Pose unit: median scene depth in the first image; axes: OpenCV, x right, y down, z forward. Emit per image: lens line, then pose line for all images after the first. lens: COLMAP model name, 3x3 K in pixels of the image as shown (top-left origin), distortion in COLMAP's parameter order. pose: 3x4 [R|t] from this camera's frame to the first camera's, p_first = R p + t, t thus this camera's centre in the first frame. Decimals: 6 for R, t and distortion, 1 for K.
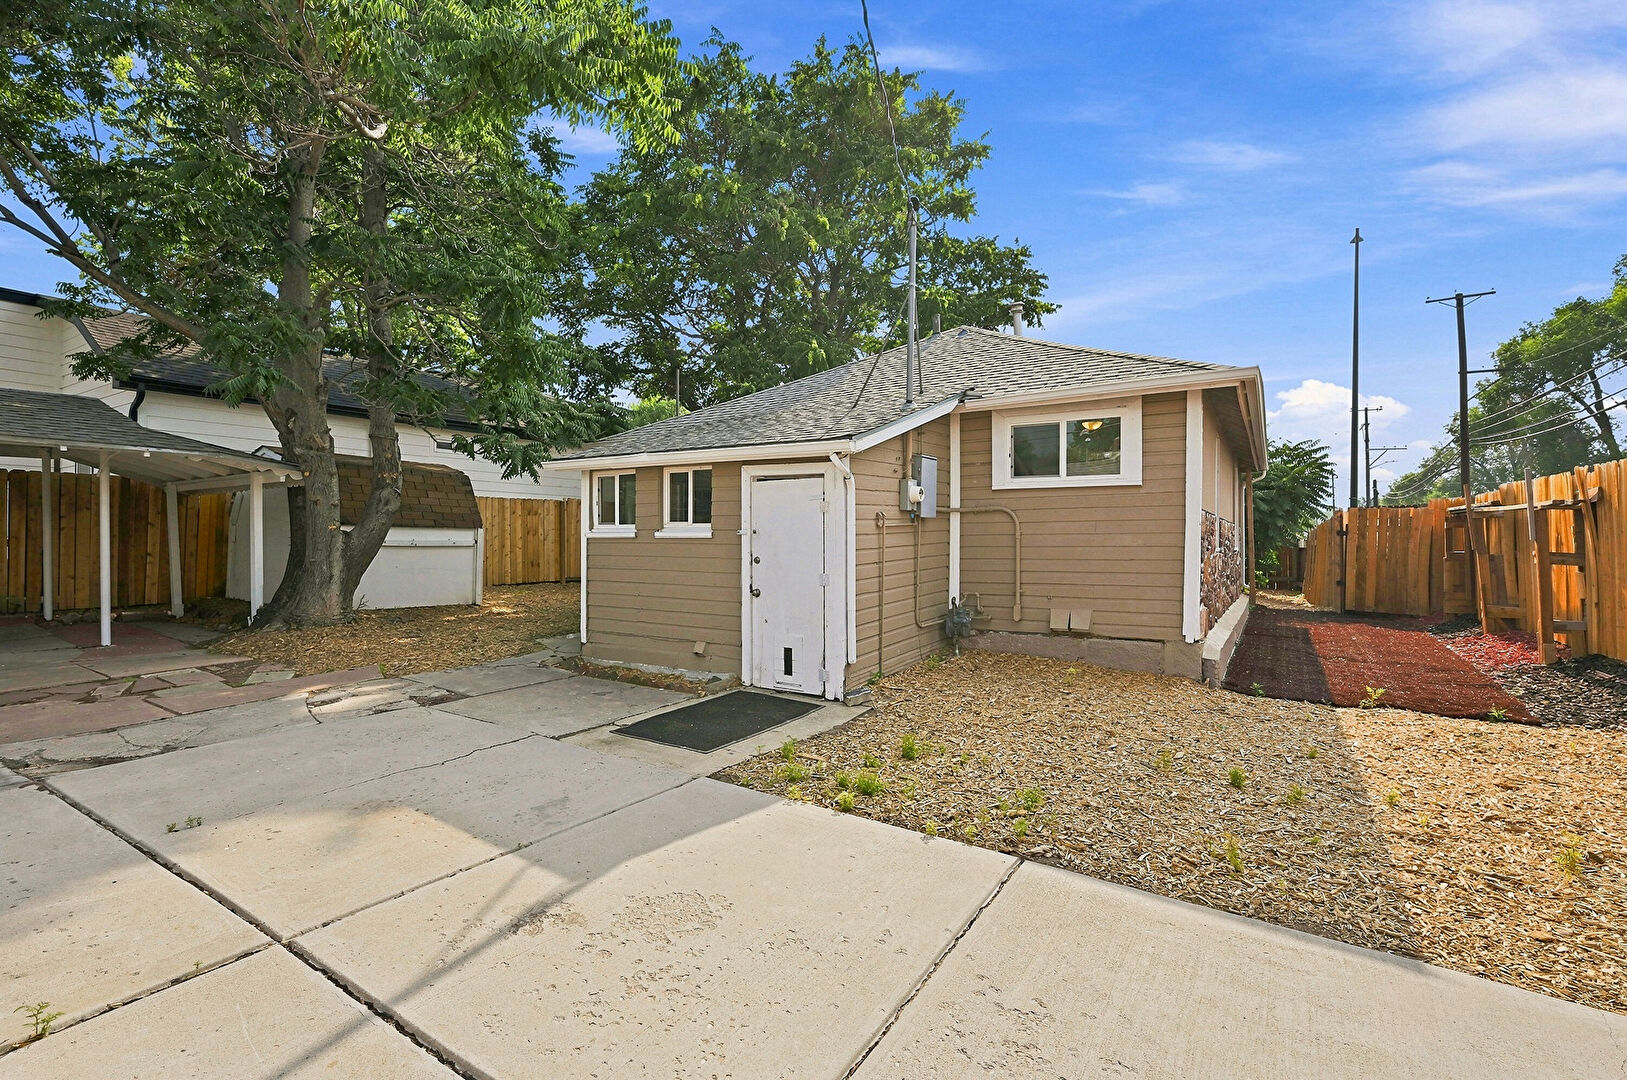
lens RADIAL K [[726.0, 0, 812.6], [0, 726.0, 529.6], [0, 0, 1]] dist [-0.003715, -0.000191]
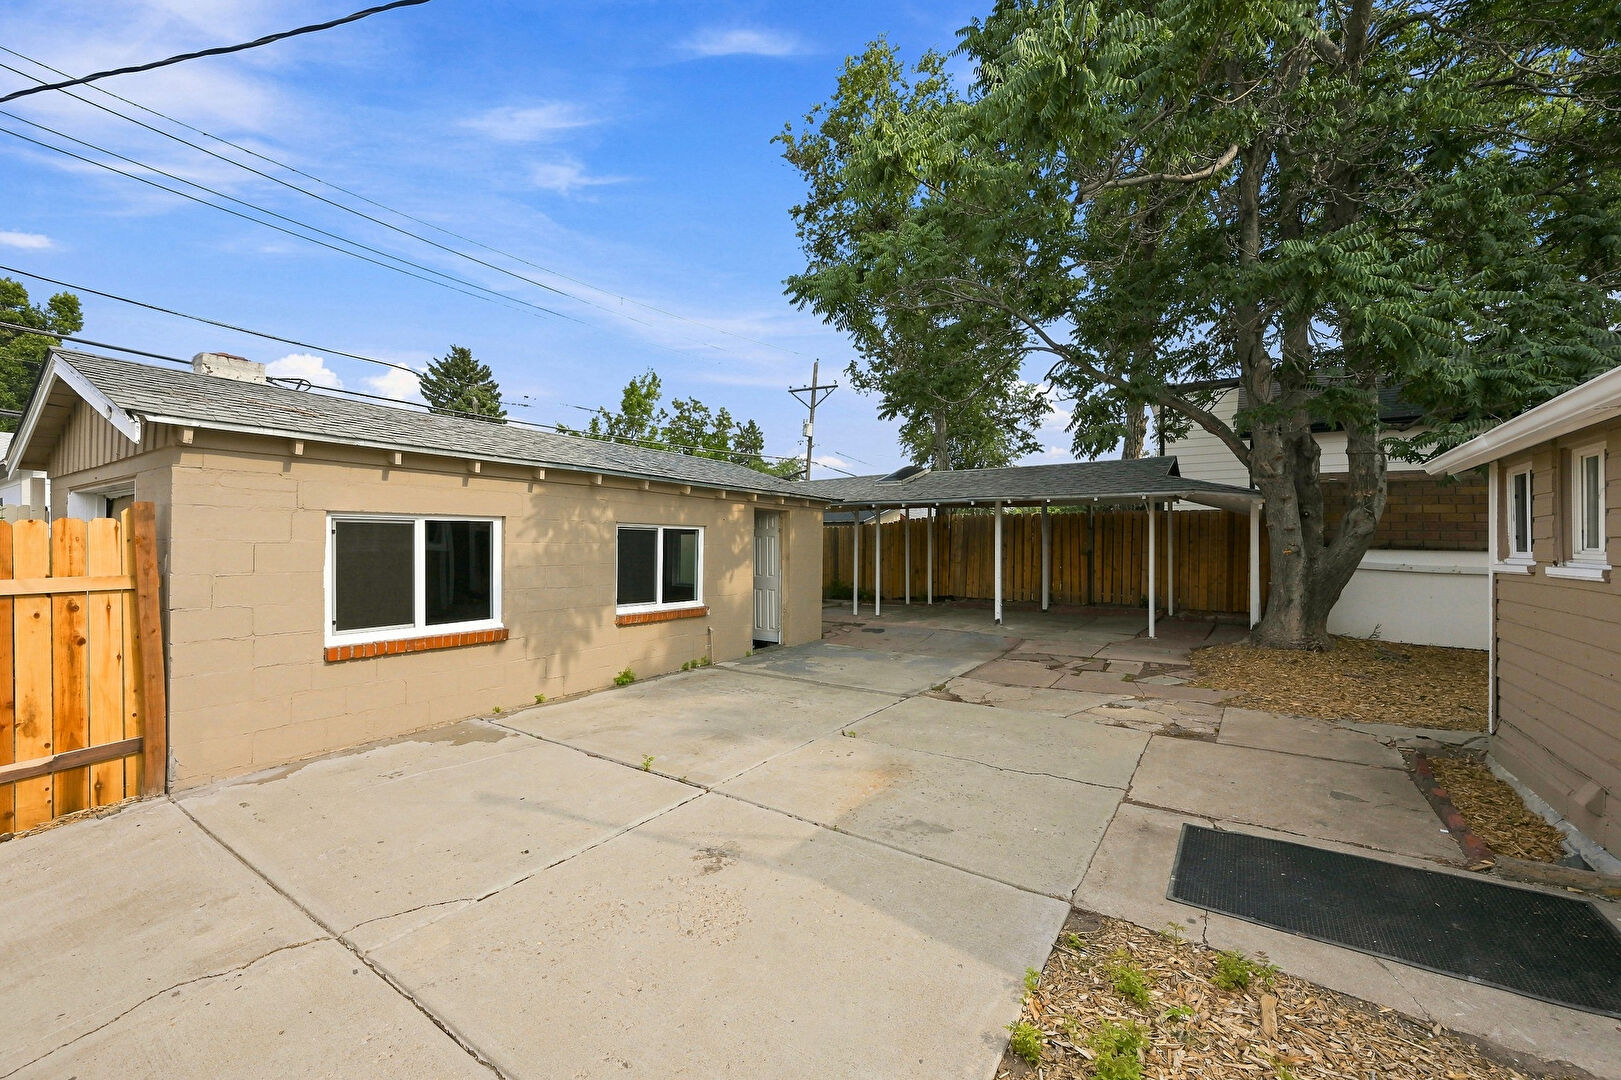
lens RADIAL K [[651.4, 0, 809.5], [0, 651.4, 547.4], [0, 0, 1]] dist [0.002799, 0.000193]
pose [[-0.022201, 0.000877, -0.999753, 0.435763], [0.002193, 0.999997, 0.000828, -0.018241], [0.999751, -0.002174, -0.022203, 0.635071]]
